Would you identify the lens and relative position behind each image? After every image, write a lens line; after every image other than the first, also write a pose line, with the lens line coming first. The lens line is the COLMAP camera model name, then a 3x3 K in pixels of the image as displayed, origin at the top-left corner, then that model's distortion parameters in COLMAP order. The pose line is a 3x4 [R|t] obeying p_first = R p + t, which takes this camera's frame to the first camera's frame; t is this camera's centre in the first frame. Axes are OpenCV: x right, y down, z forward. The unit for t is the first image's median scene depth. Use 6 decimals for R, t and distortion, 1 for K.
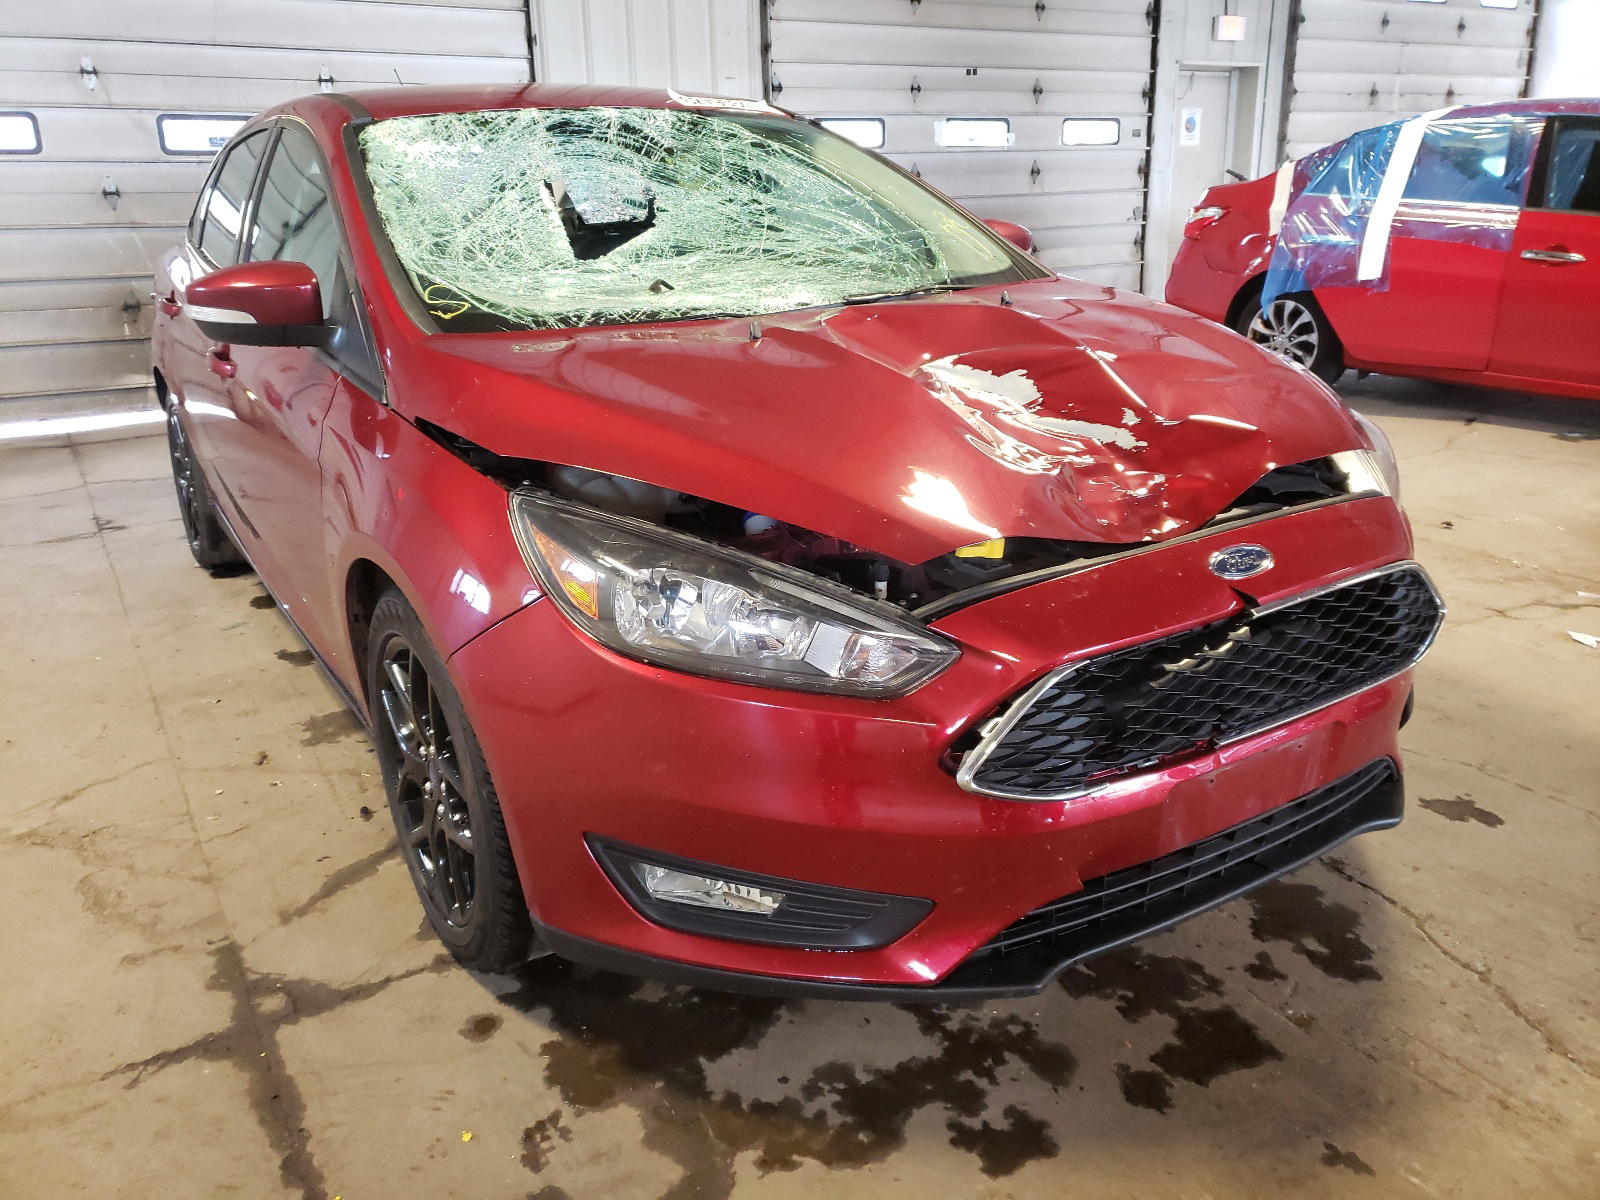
lens RADIAL K [[1230.5, 0, 963.3], [0, 1230.5, 499.9], [0, 0, 1]] dist [0.068847, -0.002921]
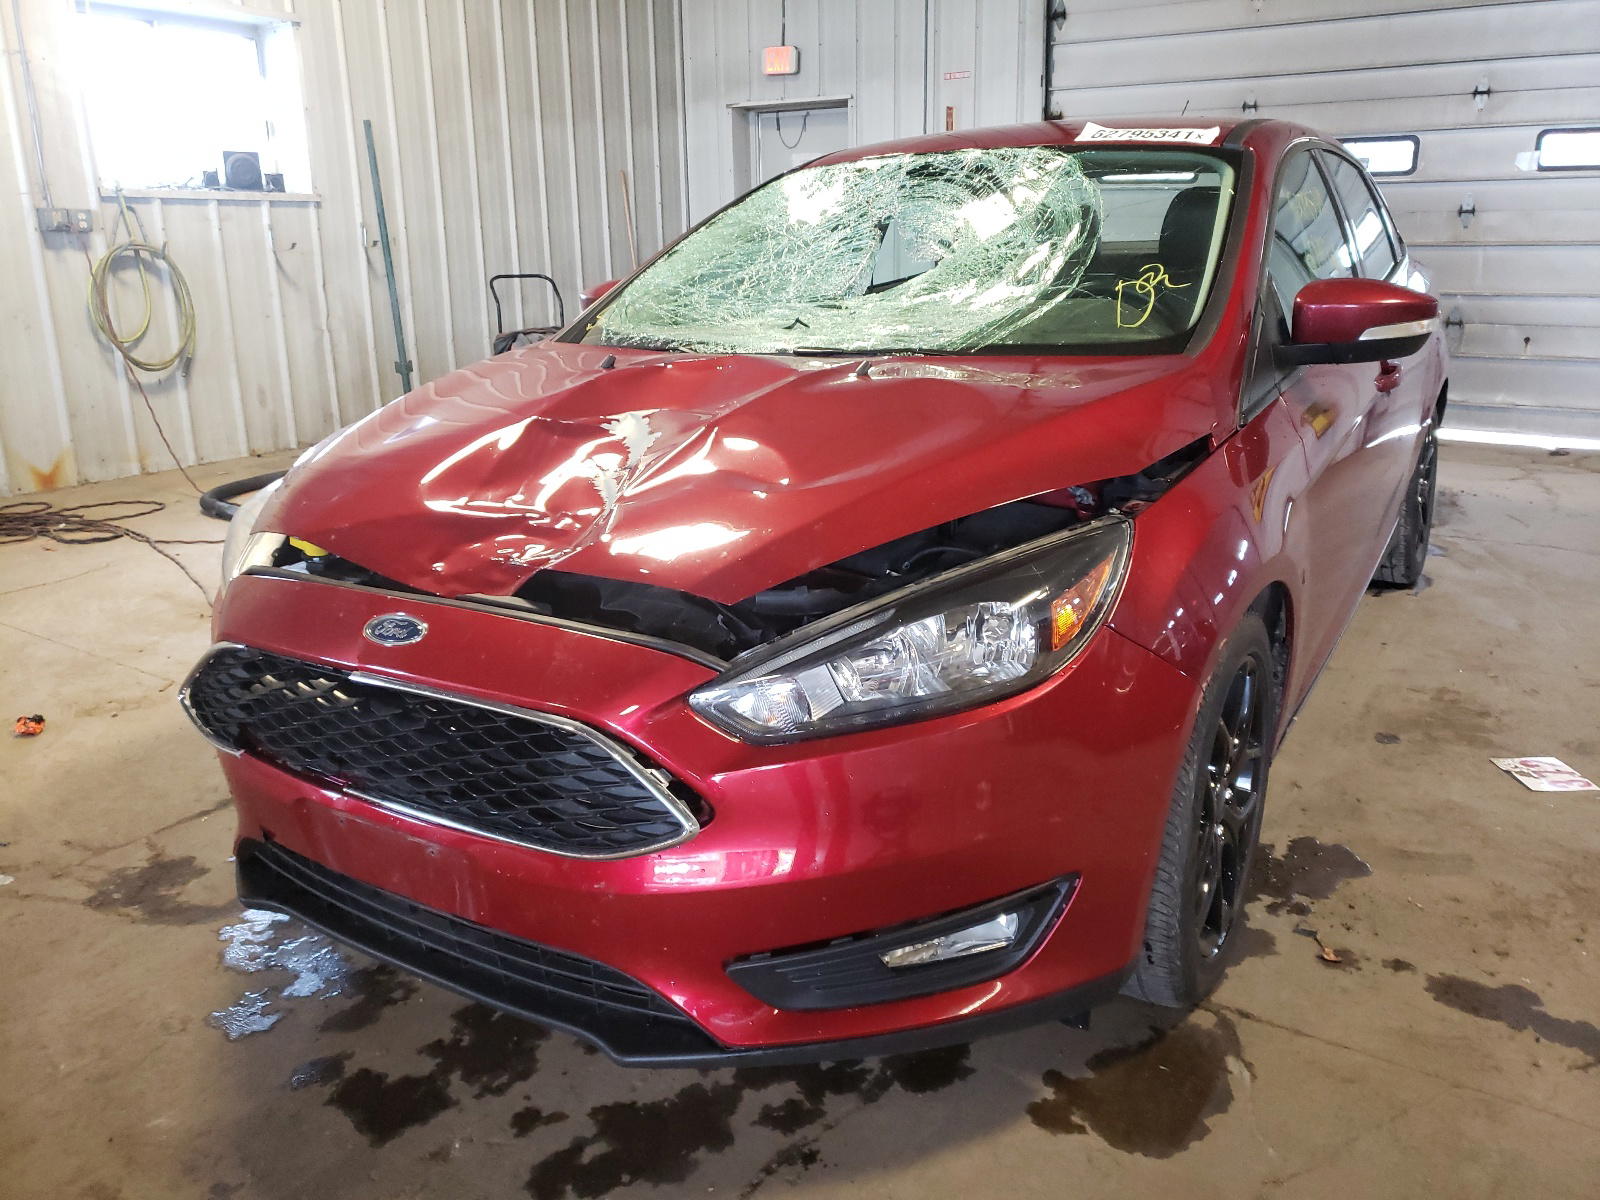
lens RADIAL K [[1278.9, 0, 800.0], [0, 1278.9, 600.0], [0, 0, 1]] dist [0.055198, -0.002642]
pose [[0.400541, 0.286331, -0.870392, 0.787396], [-0.237350, 0.949919, 0.203268, -0.171936], [0.885004, 0.125171, 0.448443, 0.531428]]
